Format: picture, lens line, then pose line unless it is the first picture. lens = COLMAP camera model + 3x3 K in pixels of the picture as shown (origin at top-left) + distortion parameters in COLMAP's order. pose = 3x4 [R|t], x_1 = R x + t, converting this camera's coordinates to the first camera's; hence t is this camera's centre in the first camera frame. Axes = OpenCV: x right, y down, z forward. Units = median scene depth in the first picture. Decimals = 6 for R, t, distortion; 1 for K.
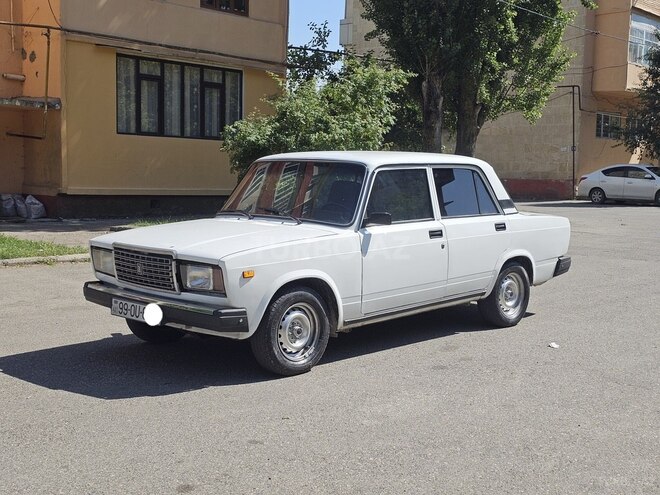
lens RADIAL K [[841.9, 0, 327.0], [0, 841.9, 243.0], [0, 0, 1]] dist [0.137179, 0.000000]
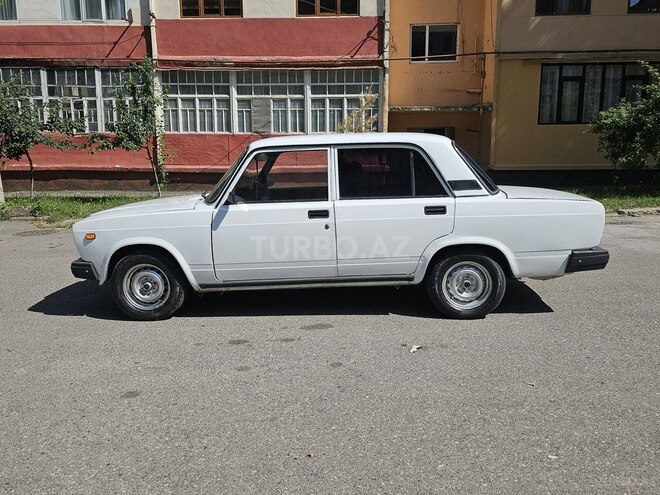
lens RADIAL K [[544.8, 0, 330.2], [0, 544.8, 242.8], [0, 0, 1]] dist [0.002720, -0.018068]
pose [[0.660134, 0.096375, -0.744939, 0.566689], [-0.037047, 0.994705, 0.095859, -0.035802], [0.750234, -0.035682, 0.660209, 0.515321]]
